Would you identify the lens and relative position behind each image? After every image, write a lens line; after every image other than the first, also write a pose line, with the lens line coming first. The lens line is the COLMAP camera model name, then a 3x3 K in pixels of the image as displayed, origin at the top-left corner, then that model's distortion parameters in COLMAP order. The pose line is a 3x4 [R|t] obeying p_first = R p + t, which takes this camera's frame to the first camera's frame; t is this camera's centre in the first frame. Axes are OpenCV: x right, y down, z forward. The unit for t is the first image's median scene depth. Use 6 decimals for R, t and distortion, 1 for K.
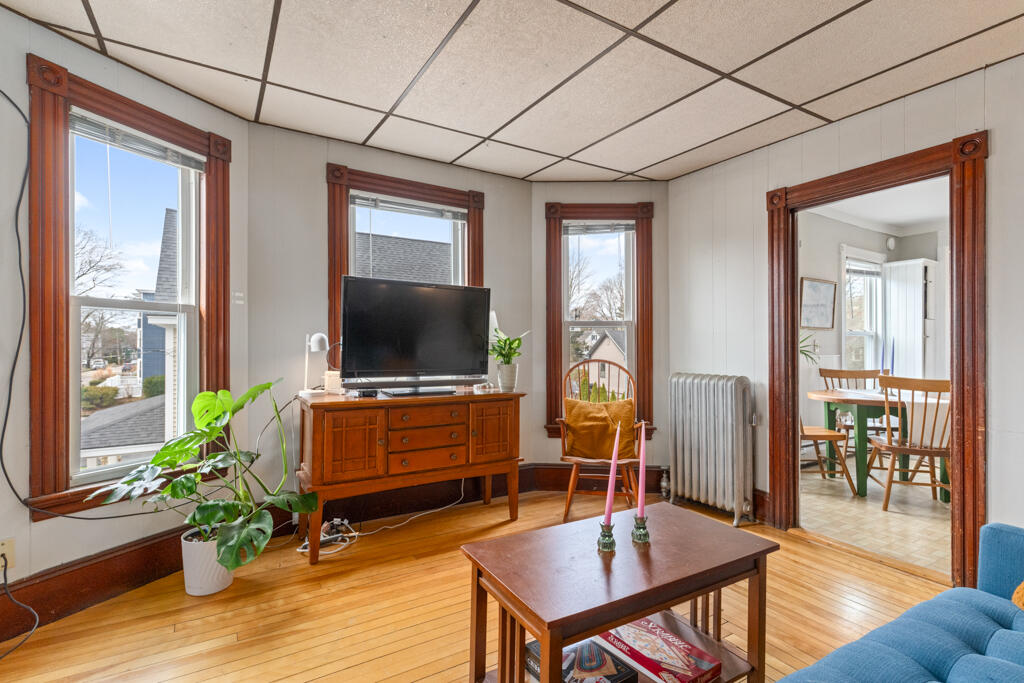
lens RADIAL K [[486.4, 0, 513.7], [0, 486.4, 342.9], [0, 0, 1]] dist [0.000805, -0.000106]
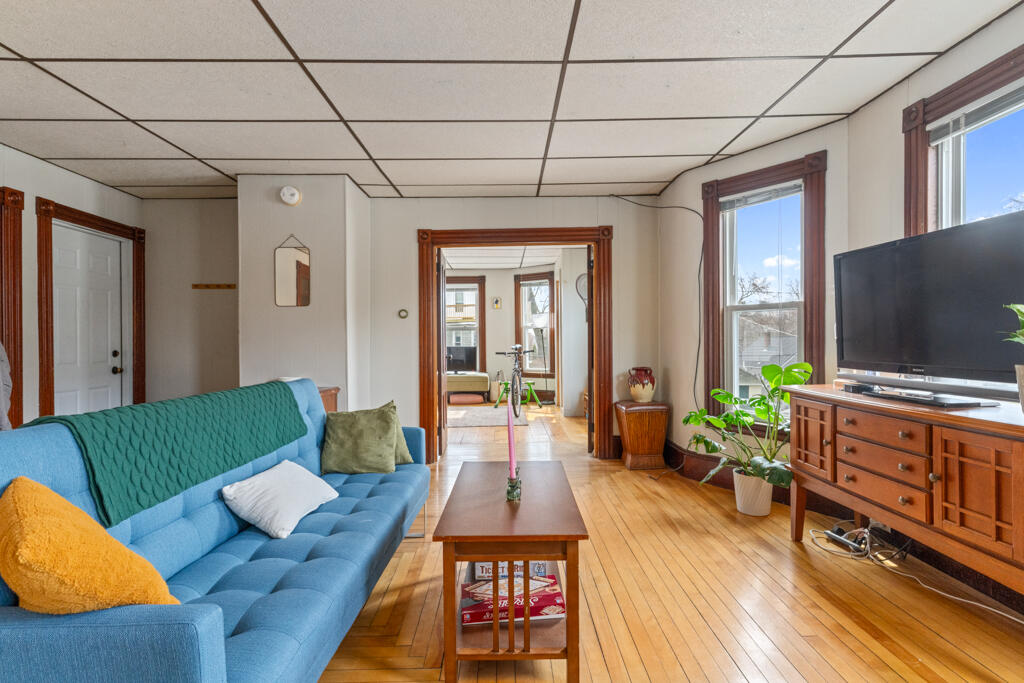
lens RADIAL K [[486.4, 0, 513.4], [0, 486.4, 343.2], [0, 0, 1]] dist [0.000805, -0.000106]
pose [[-0.520063, 0.005312, -0.854111, 0.758264], [0.007350, 0.999971, 0.001745, 0.020878], [0.854096, -0.005370, -0.520087, 0.981946]]
